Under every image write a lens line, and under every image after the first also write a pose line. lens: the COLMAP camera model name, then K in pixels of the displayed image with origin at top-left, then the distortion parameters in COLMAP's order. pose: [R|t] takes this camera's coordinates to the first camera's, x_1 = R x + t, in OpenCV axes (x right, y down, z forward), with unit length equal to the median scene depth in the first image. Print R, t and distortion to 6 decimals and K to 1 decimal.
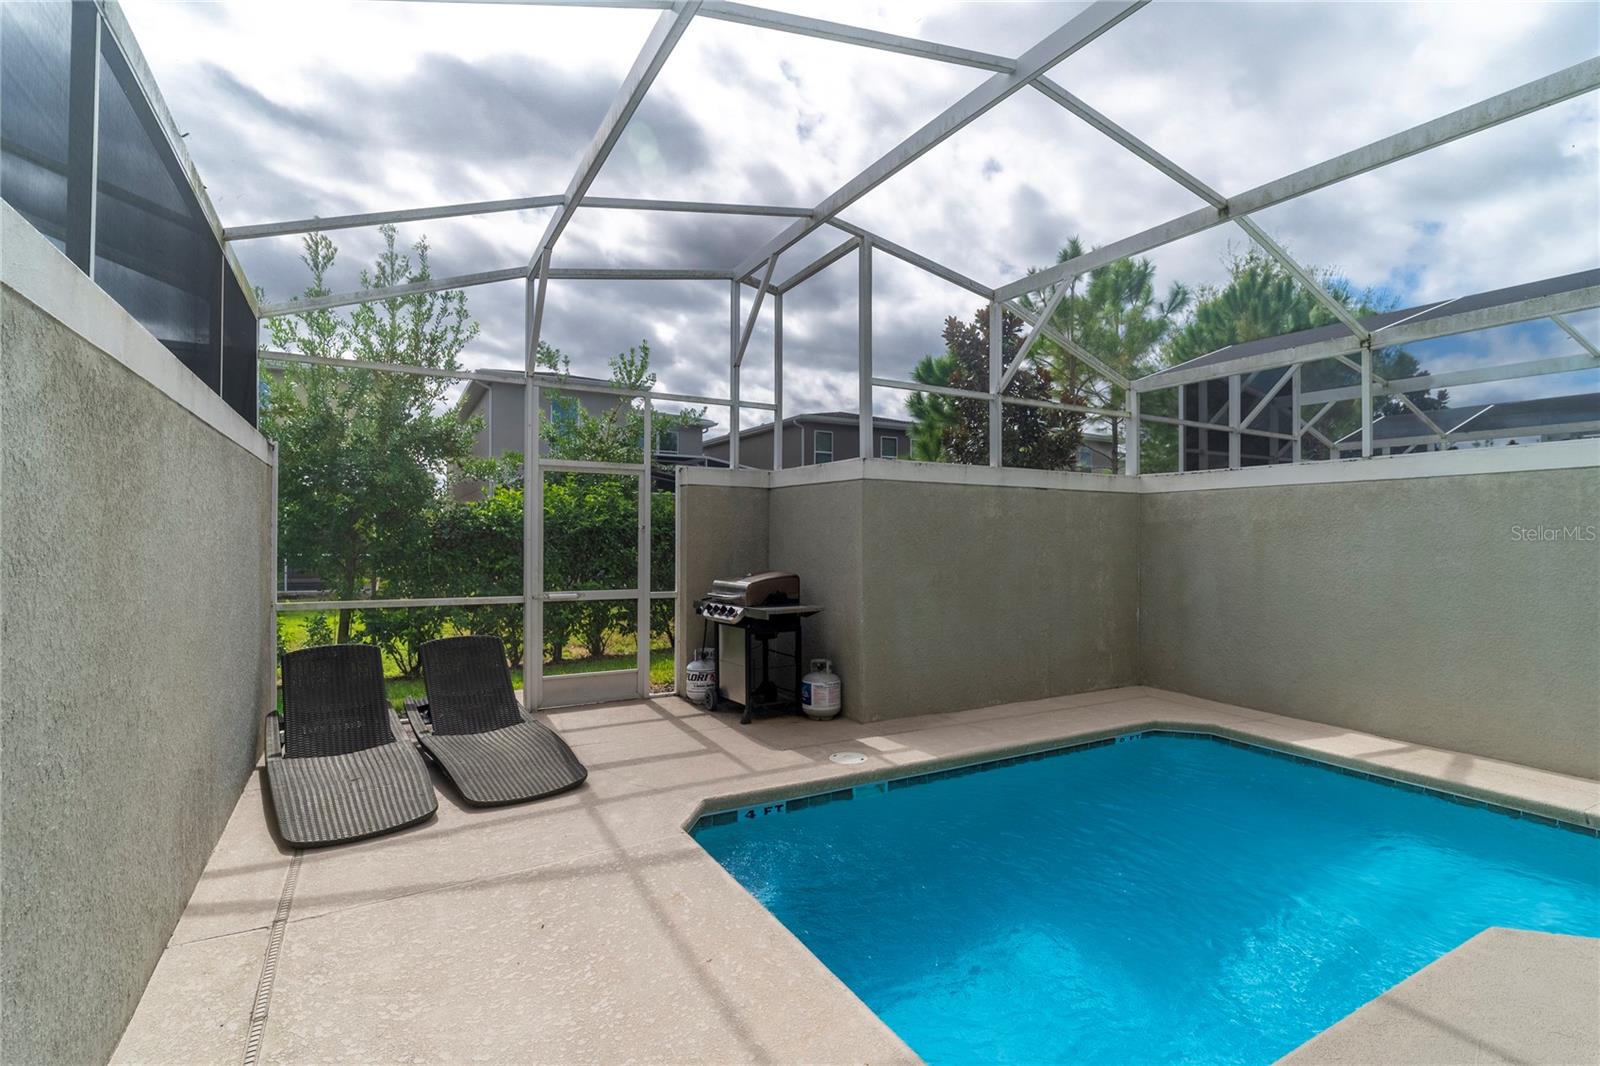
lens RADIAL K [[745.5, 0, 793.6], [0, 745.5, 533.4], [0, 0, 1]] dist [-0.000814, -0.000122]
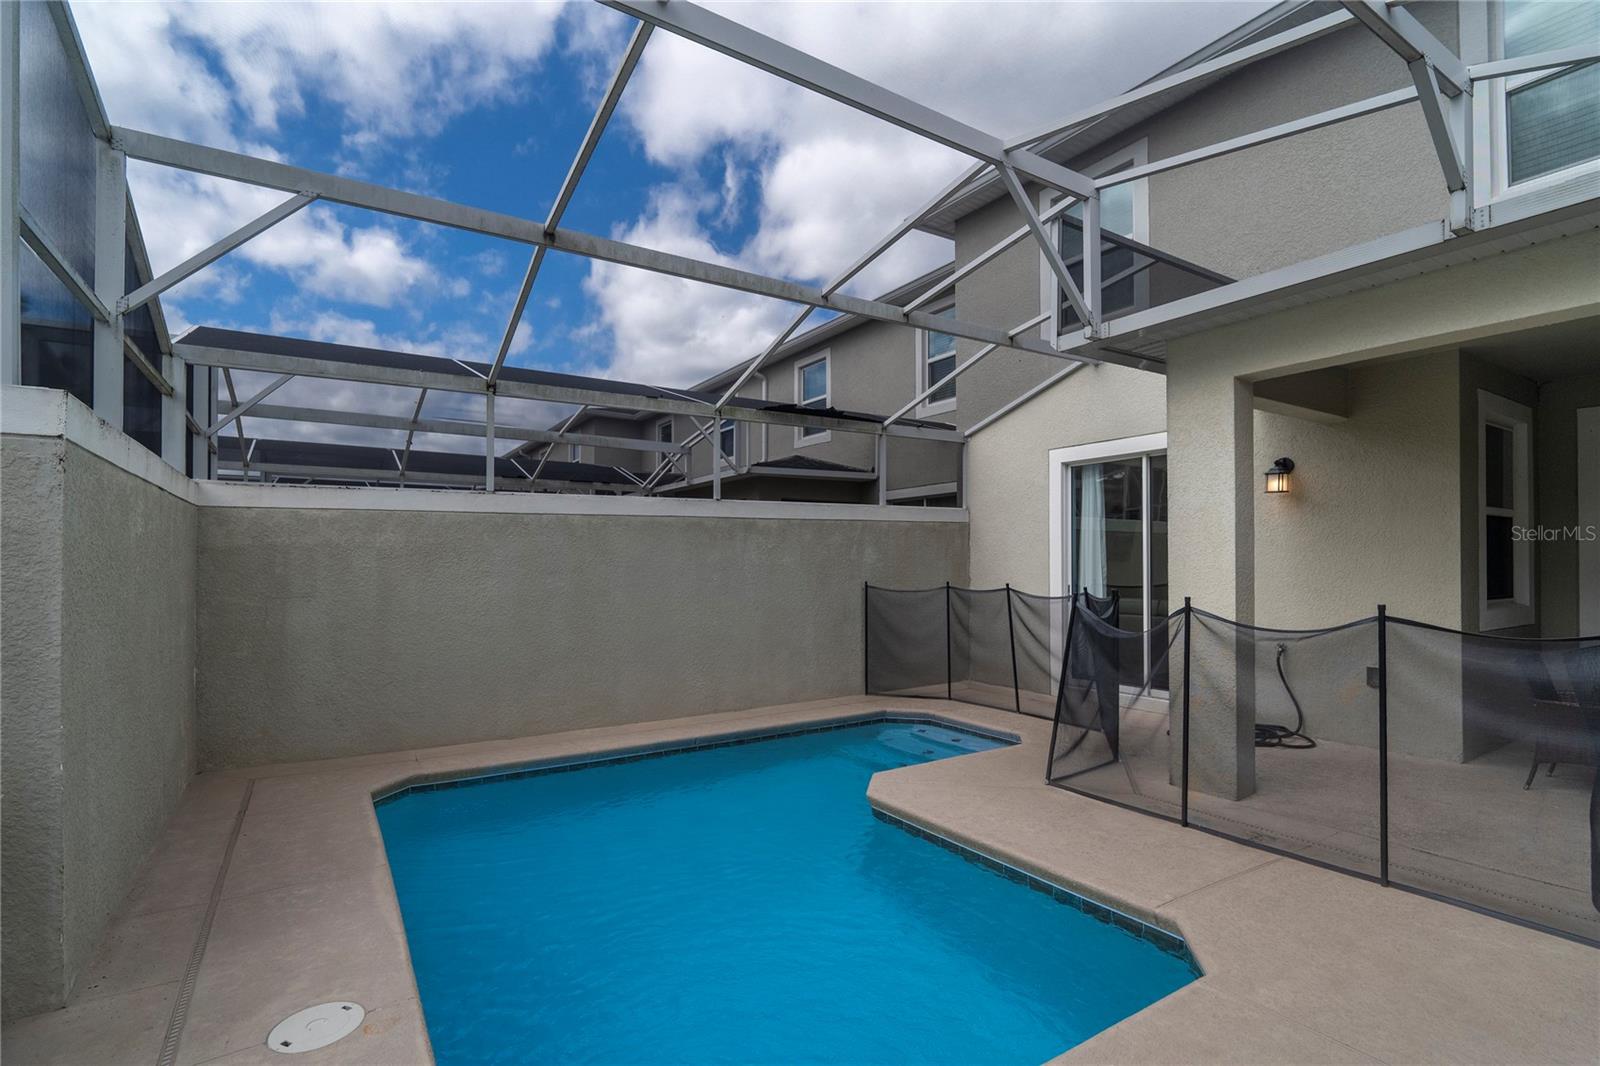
lens RADIAL K [[740.8, 0, 794.5], [0, 740.8, 558.6], [0, 0, 1]] dist [-0.000781, -0.000097]
pose [[-0.047624, 0.003366, 0.998860, -0.364333], [0.005955, 0.999978, -0.003086, 0.003758], [-0.998848, 0.005802, -0.047643, 0.623528]]
